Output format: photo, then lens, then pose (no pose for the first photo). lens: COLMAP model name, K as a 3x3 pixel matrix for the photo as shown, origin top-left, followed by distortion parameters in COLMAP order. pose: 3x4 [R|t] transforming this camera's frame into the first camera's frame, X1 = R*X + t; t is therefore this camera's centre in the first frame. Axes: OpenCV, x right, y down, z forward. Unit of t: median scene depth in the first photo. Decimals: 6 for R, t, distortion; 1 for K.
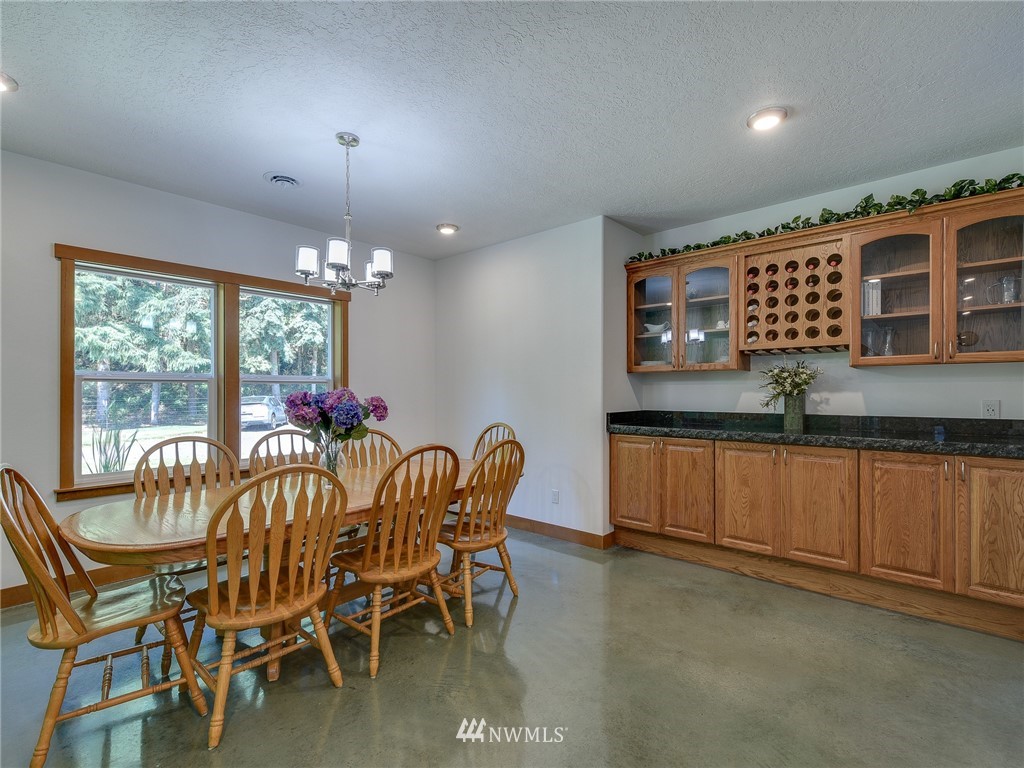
lens RADIAL K [[483.7, 0, 511.5], [0, 483.7, 390.3], [0, 0, 1]] dist [0.014584, 0.000344]
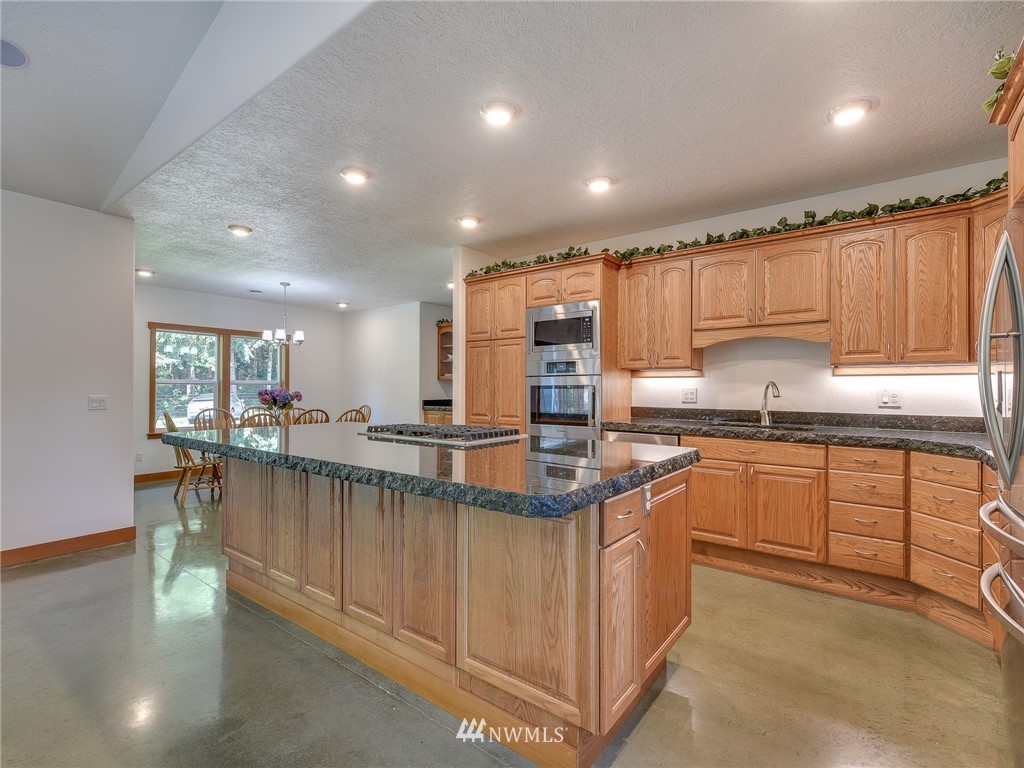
lens RADIAL K [[483.7, 0, 510.7], [0, 483.7, 383.6], [0, 0, 1]] dist [0.014584, 0.000344]
pose [[0.997236, 0.002152, 0.074270, 0.490511], [-0.001422, 0.999950, -0.009874, -0.002517], [-0.074287, 0.009741, 0.997189, -1.208171]]
